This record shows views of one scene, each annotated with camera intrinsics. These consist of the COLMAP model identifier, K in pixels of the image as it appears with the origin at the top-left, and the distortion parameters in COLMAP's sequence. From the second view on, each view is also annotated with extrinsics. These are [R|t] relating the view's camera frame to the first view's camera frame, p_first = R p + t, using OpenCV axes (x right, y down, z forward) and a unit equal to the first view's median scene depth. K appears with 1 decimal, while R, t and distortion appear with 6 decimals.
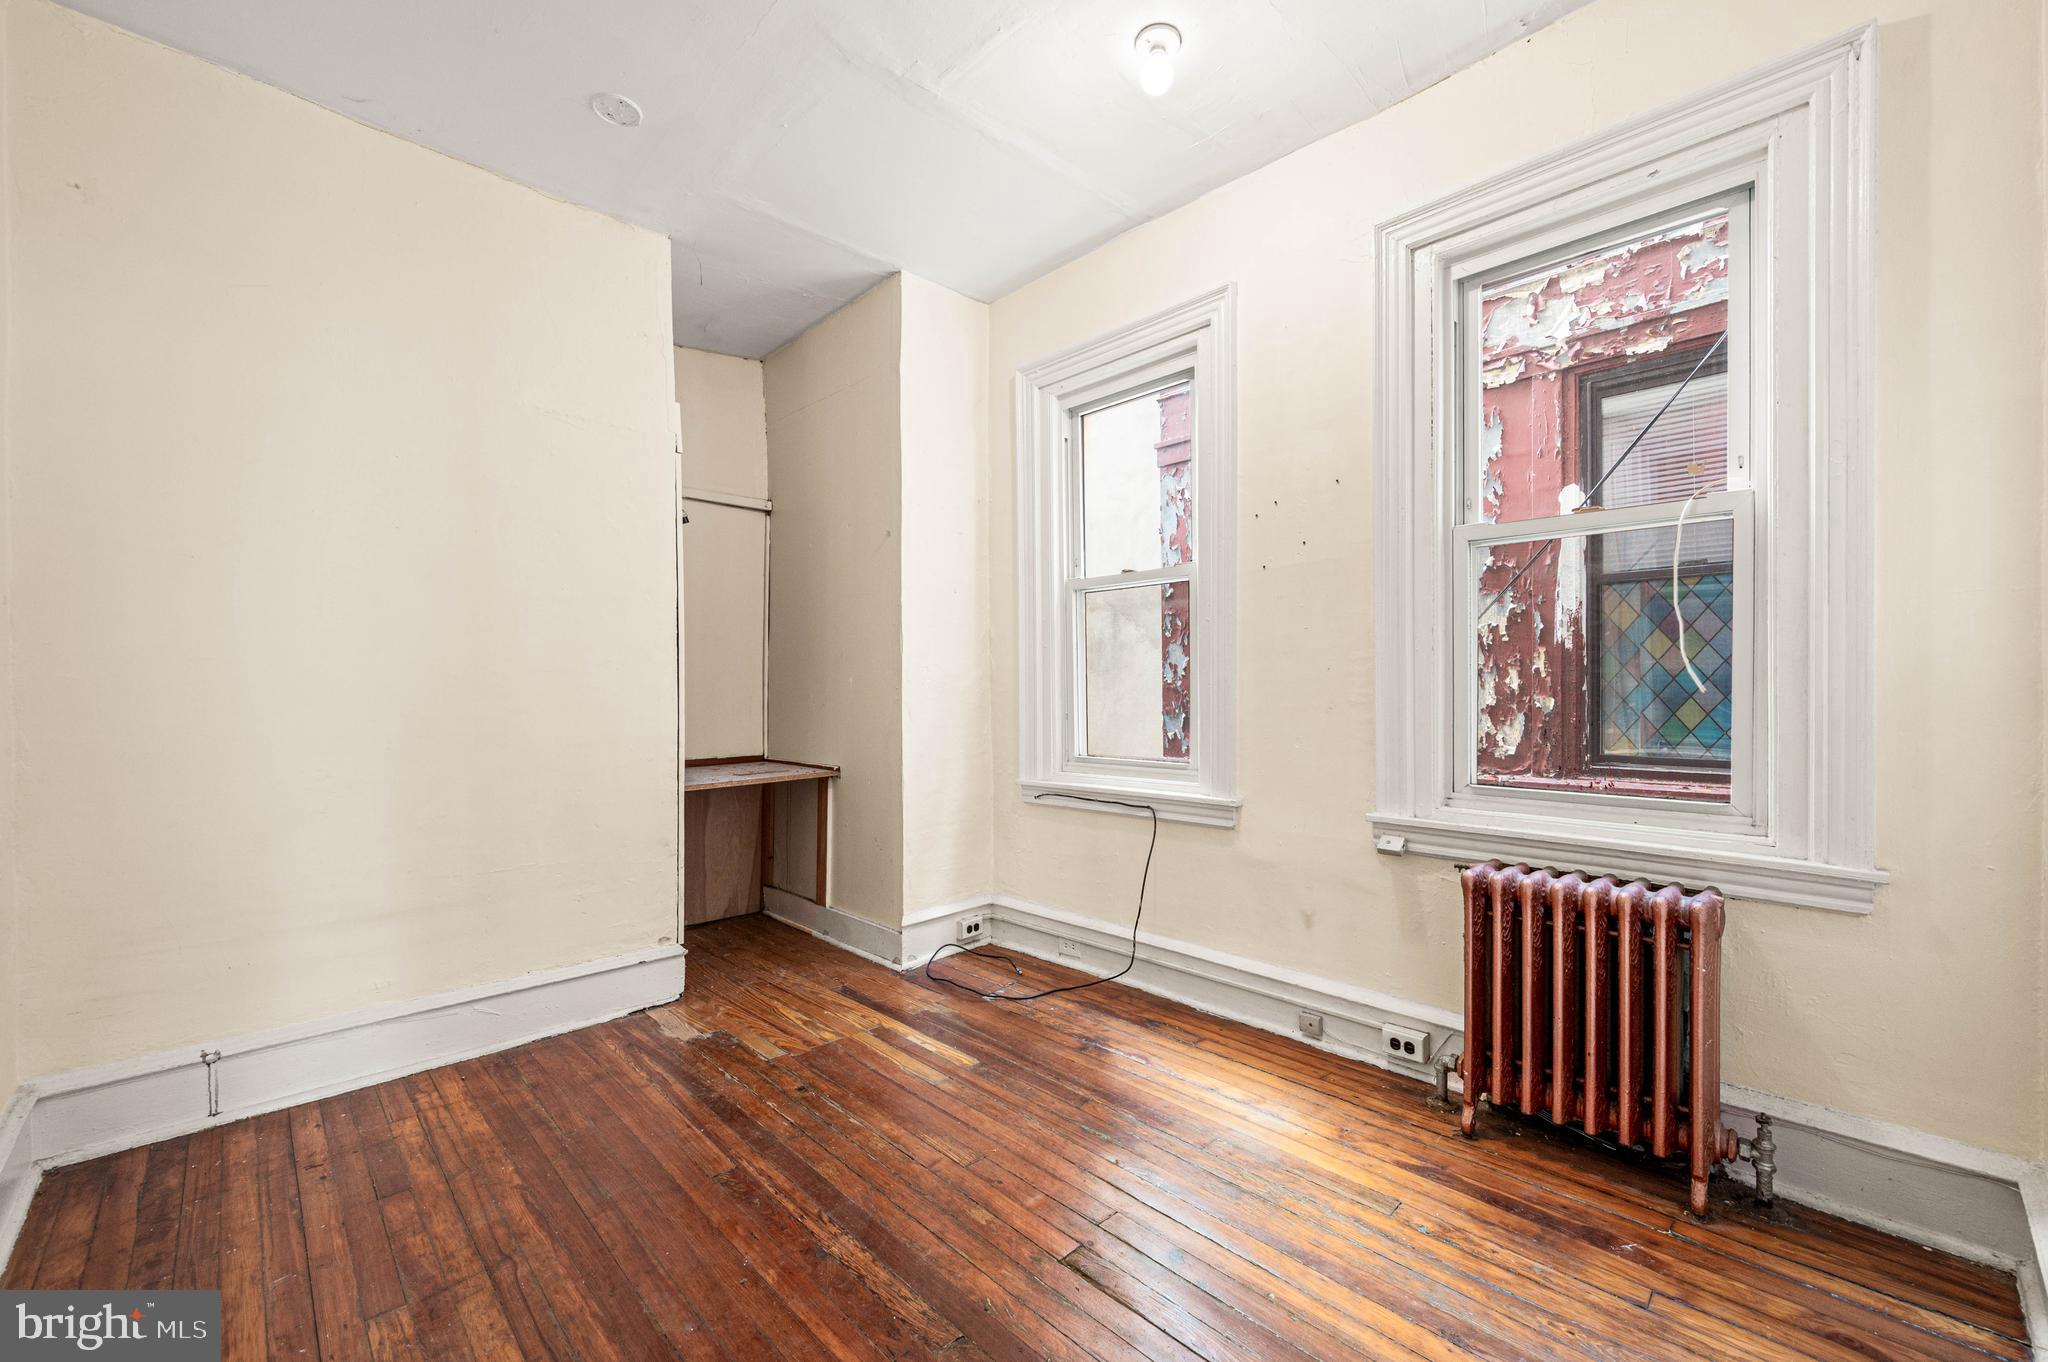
lens RADIAL K [[819.0, 0, 1033.4], [0, 819.0, 688.1], [0, 0, 1]] dist [-0.001677, 0.000098]
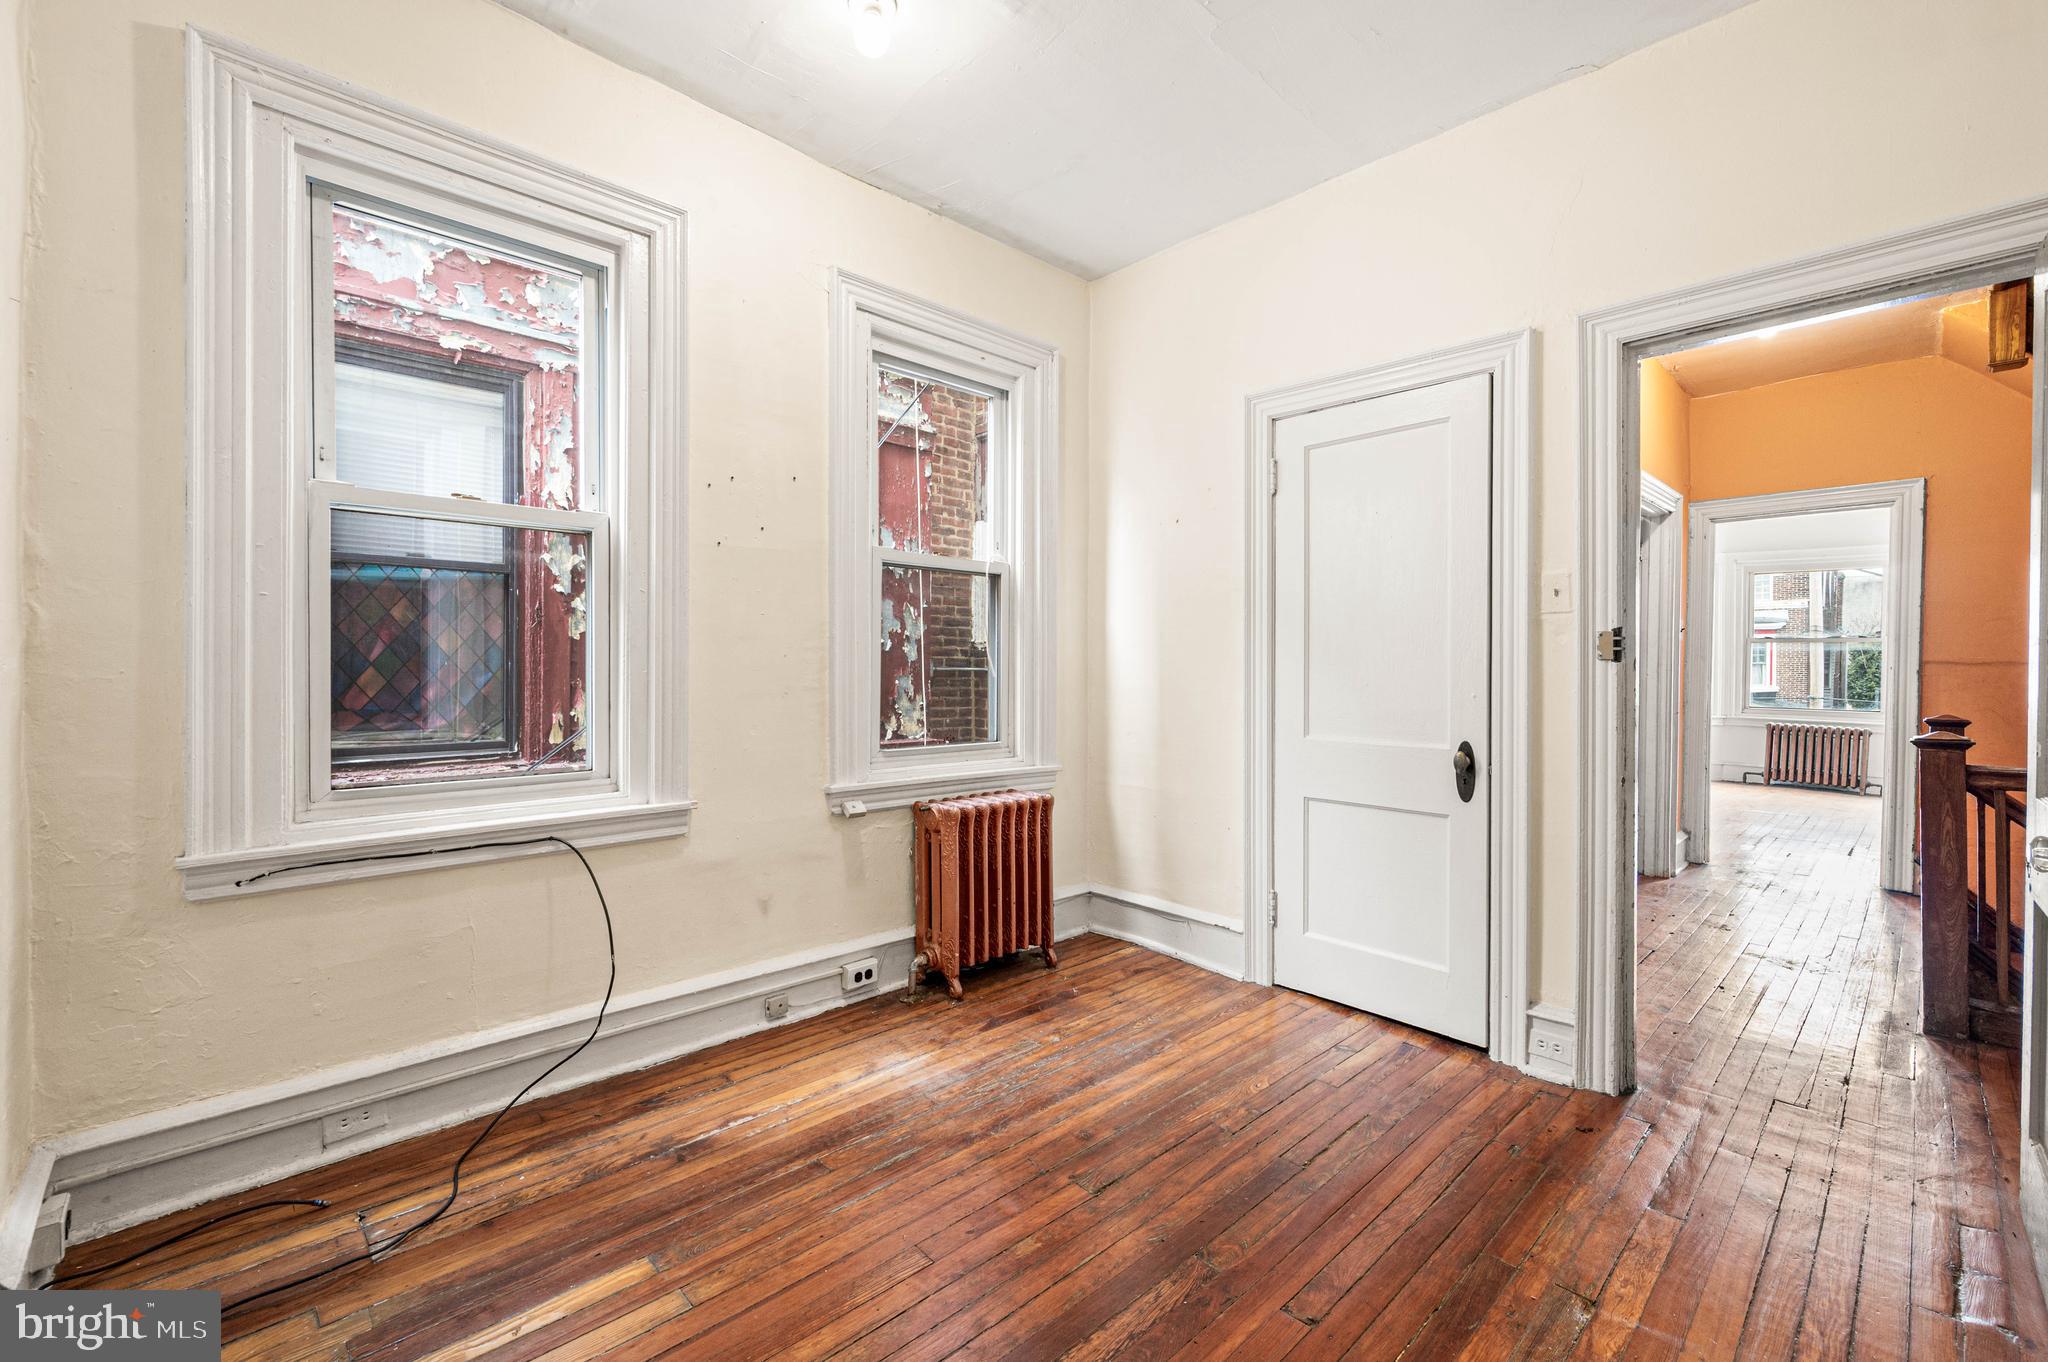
lens RADIAL K [[849.8, 0, 993.8], [0, 849.8, 676.4], [0, 0, 1]] dist [-0.001073, -0.000360]
pose [[0.046580, 0.001354, 0.998914, -0.742418], [0.000003, 0.999999, -0.001356, 0.003595], [-0.998915, 0.000066, 0.046580, 0.722344]]
